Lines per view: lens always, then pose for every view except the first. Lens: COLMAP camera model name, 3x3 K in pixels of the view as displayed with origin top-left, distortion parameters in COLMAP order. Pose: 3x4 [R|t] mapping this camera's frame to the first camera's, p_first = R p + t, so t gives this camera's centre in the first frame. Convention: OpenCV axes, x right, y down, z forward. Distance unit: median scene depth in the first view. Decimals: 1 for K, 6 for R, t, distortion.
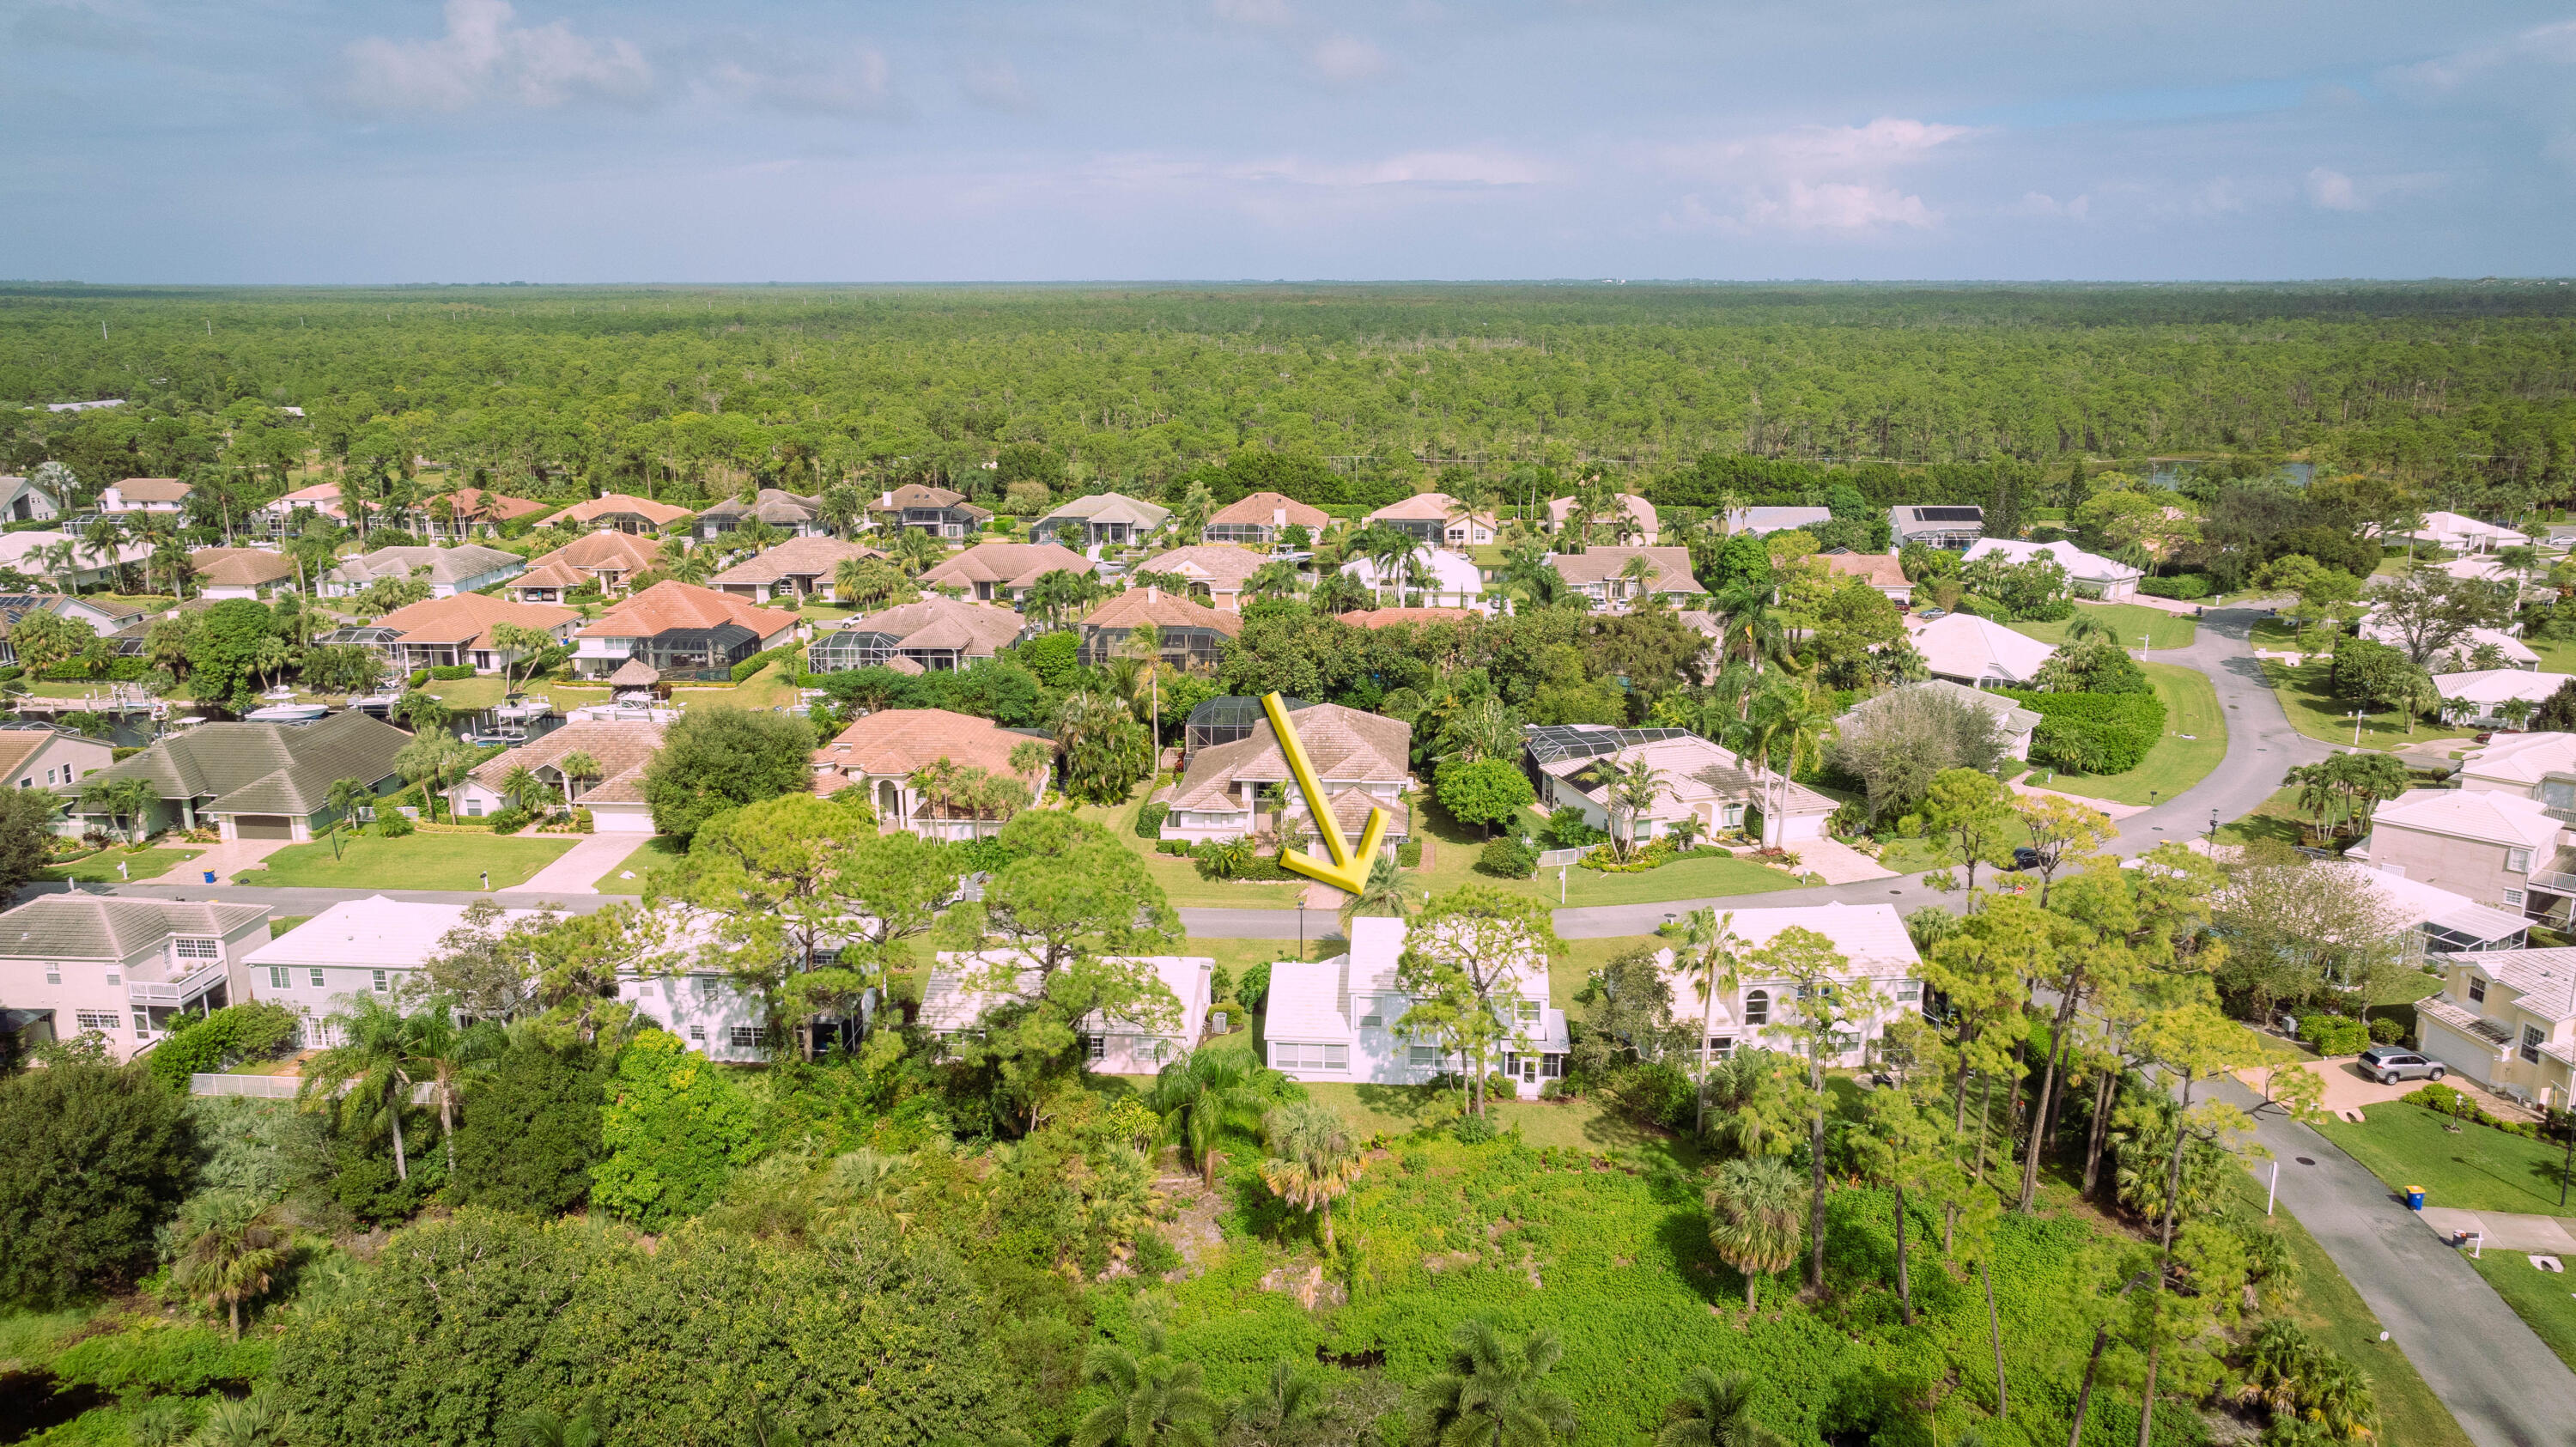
lens RADIAL K [[1790.5, 0, 1288.0], [0, 1790.5, 723.5], [0, 0, 1]] dist [-0.050670, 0.065342]
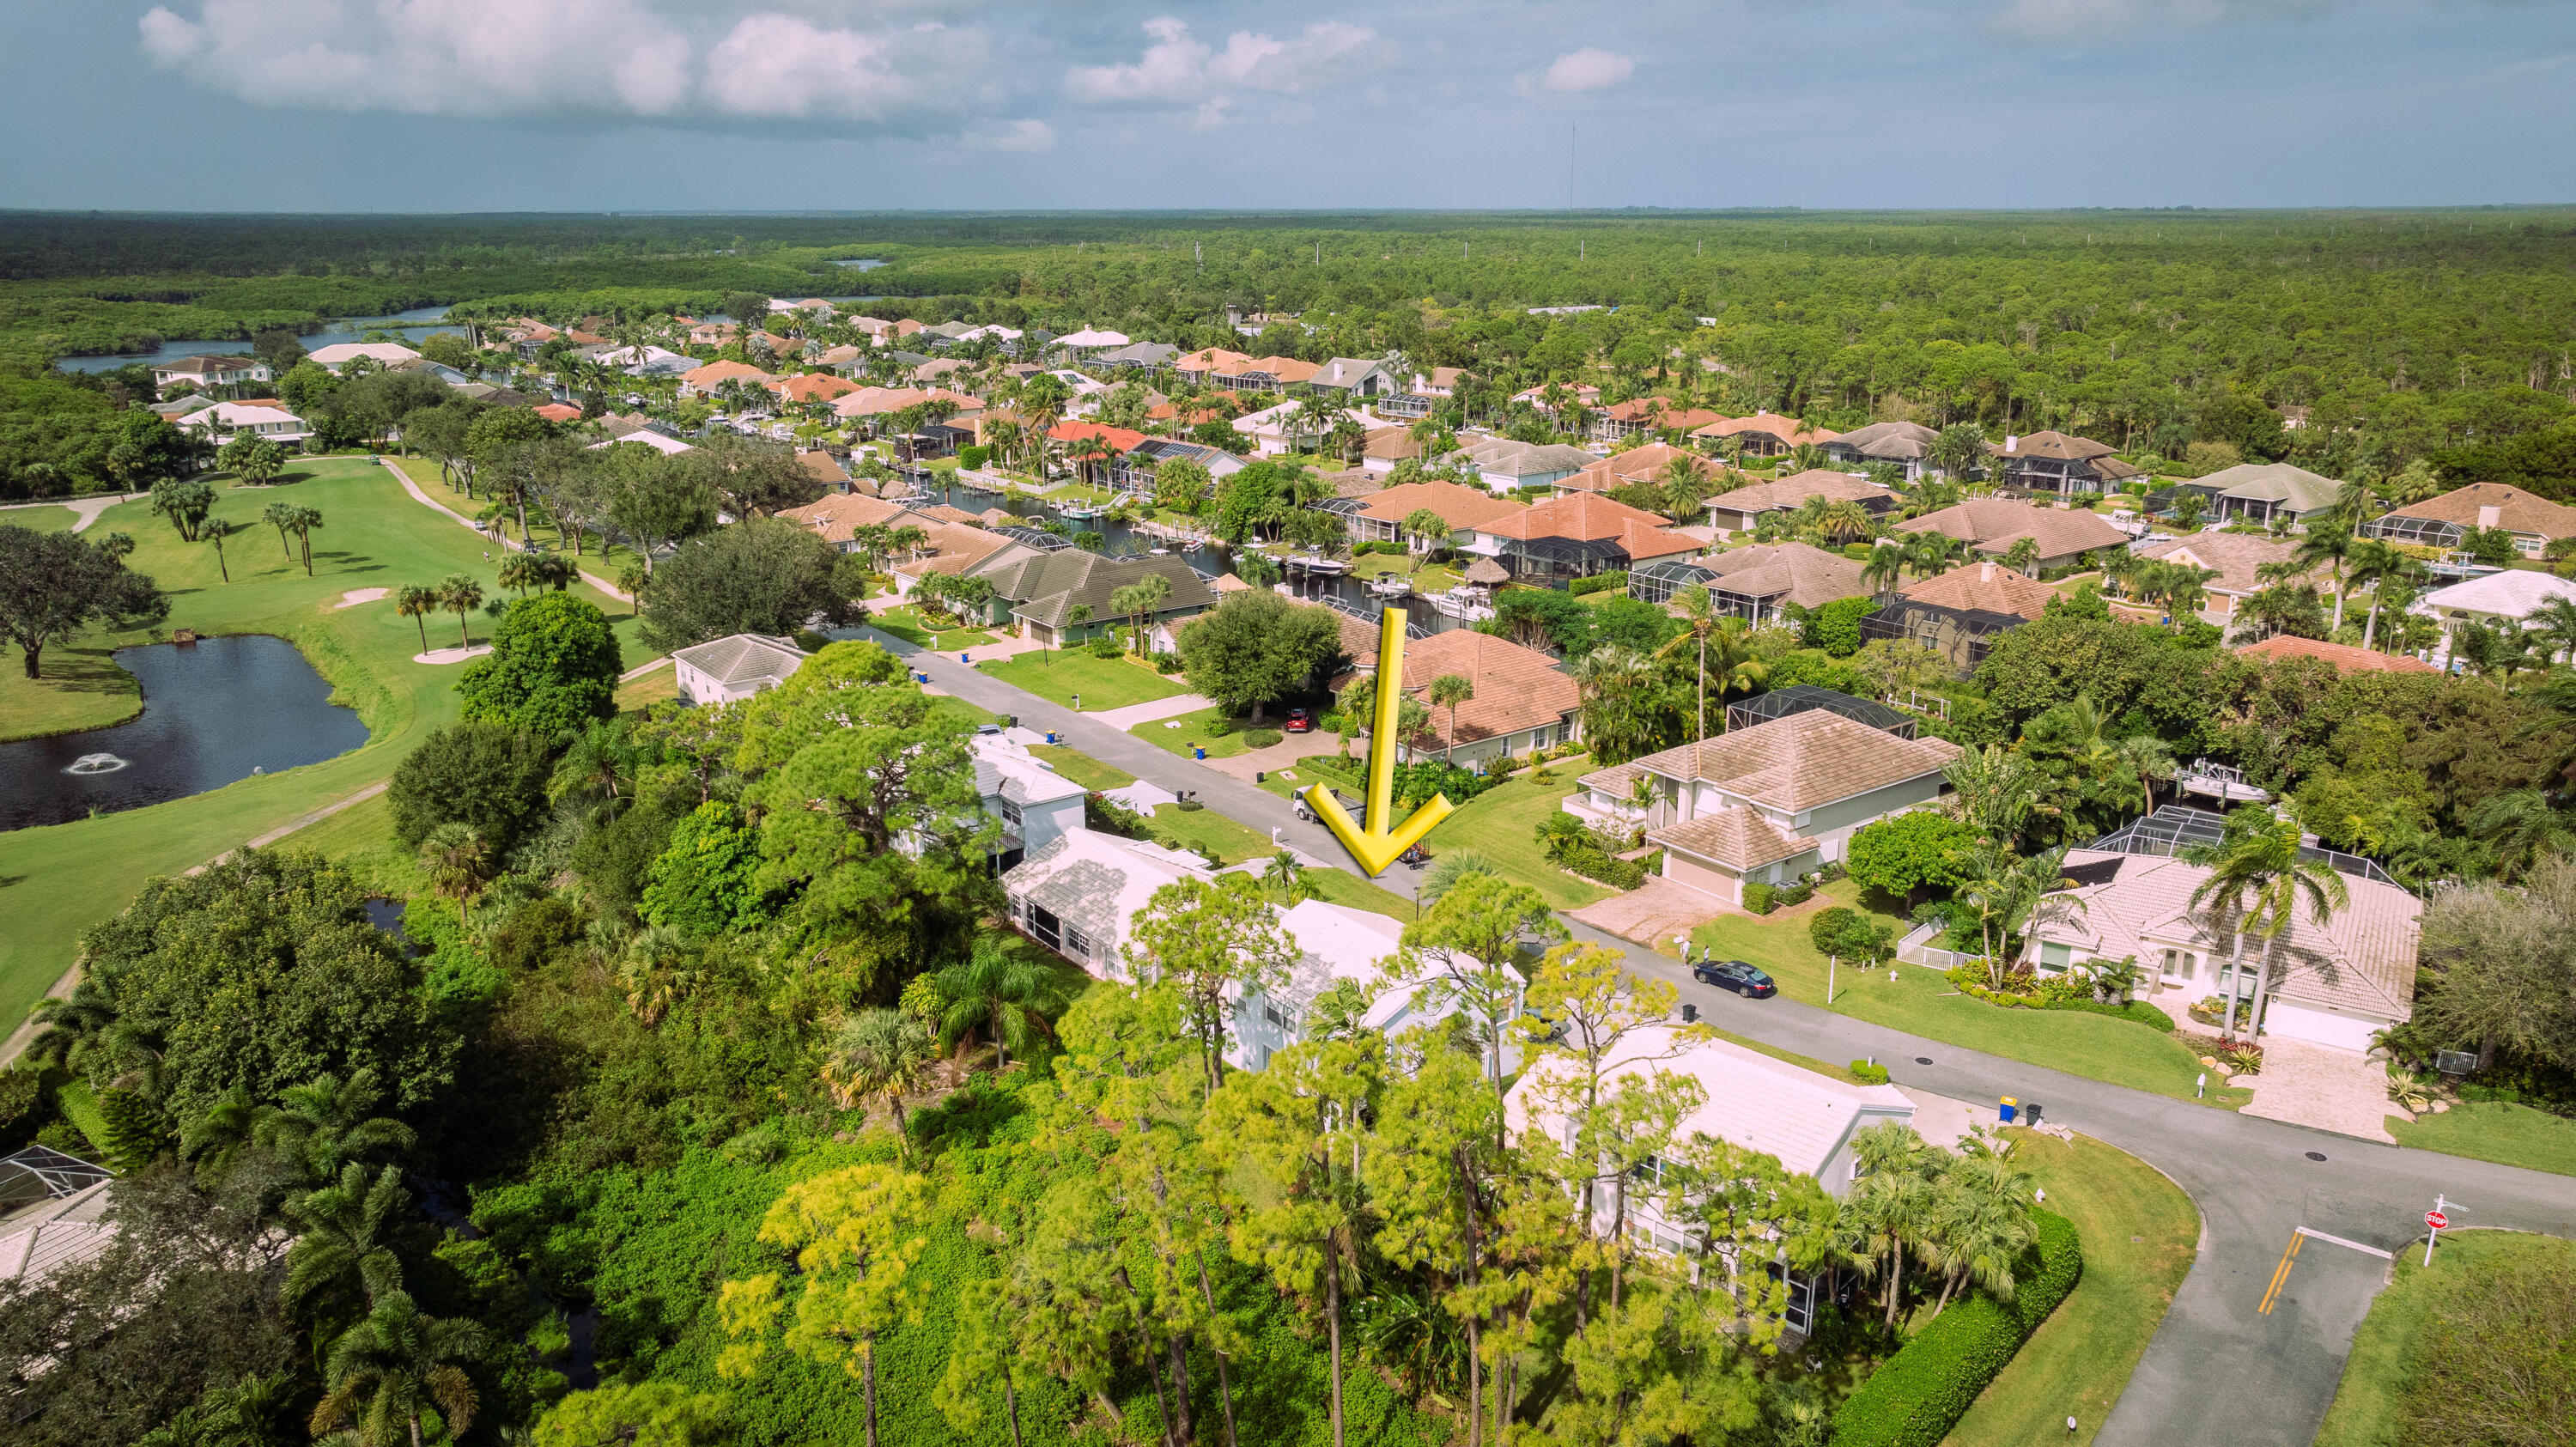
lens RADIAL K [[1790.5, 0, 1288.0], [0, 1790.5, 723.5], [0, 0, 1]] dist [-0.050670, 0.065342]
pose [[0.658175, 0.206127, -0.724098, 0.216684], [-0.178116, 0.977118, 0.116253, -0.026290], [0.731492, 0.052458, 0.679829, 0.122399]]
